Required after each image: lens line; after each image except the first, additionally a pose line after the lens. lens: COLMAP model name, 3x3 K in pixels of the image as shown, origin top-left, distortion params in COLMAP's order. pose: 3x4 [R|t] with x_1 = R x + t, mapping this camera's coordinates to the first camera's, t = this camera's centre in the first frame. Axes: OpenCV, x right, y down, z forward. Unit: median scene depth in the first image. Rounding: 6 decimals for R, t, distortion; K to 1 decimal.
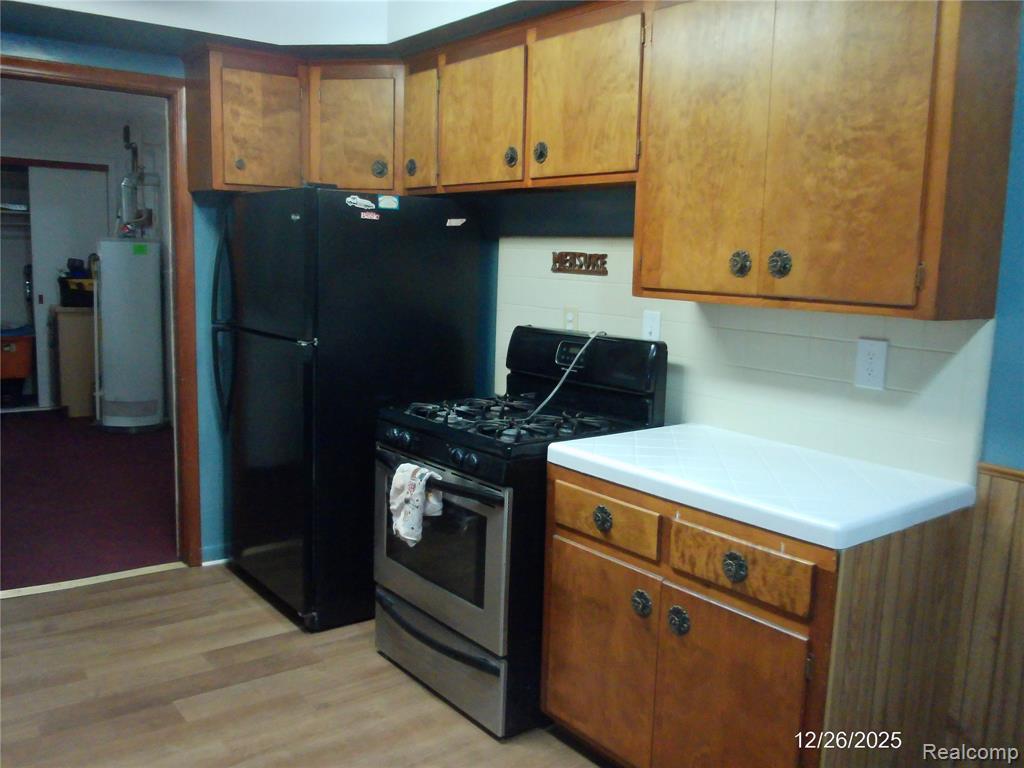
lens RADIAL K [[871.6, 0, 513.7], [0, 871.6, 388.3], [0, 0, 1]] dist [-0.020205, -0.027235]
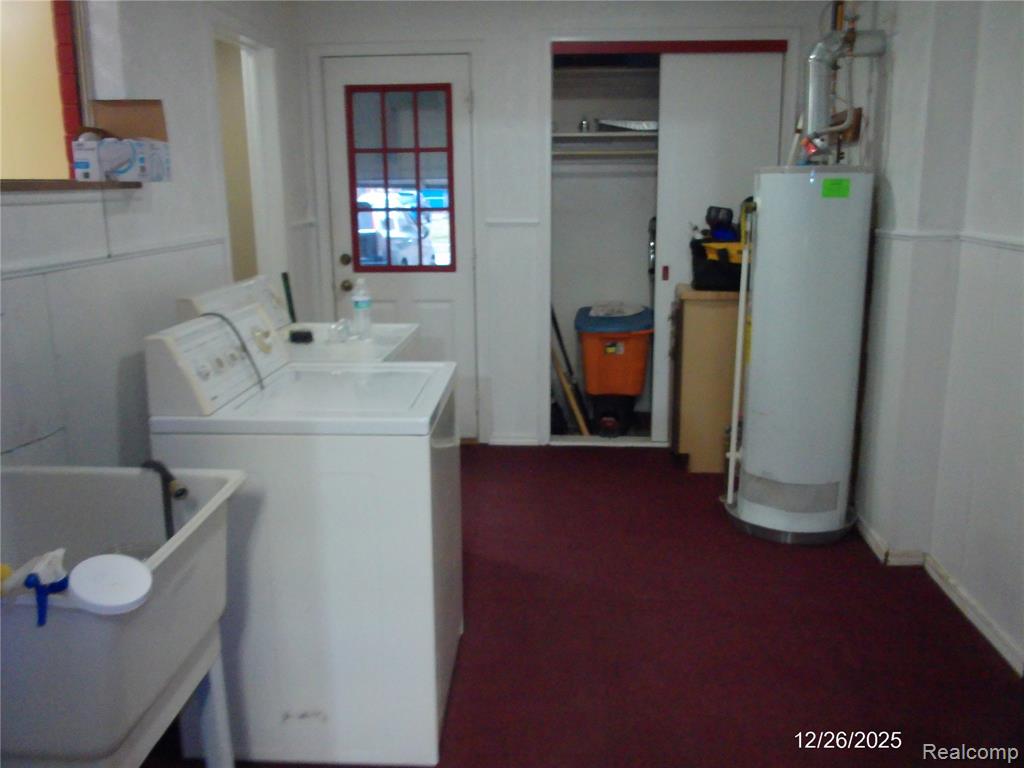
lens RADIAL K [[871.6, 0, 508.6], [0, 871.6, 386.6], [0, 0, 1]] dist [-0.020205, -0.027235]
pose [[0.743074, 0.110830, -0.659968, -0.214927], [-0.062859, 0.993390, 0.096049, -0.077771], [0.666250, -0.029887, 0.745129, 0.469929]]
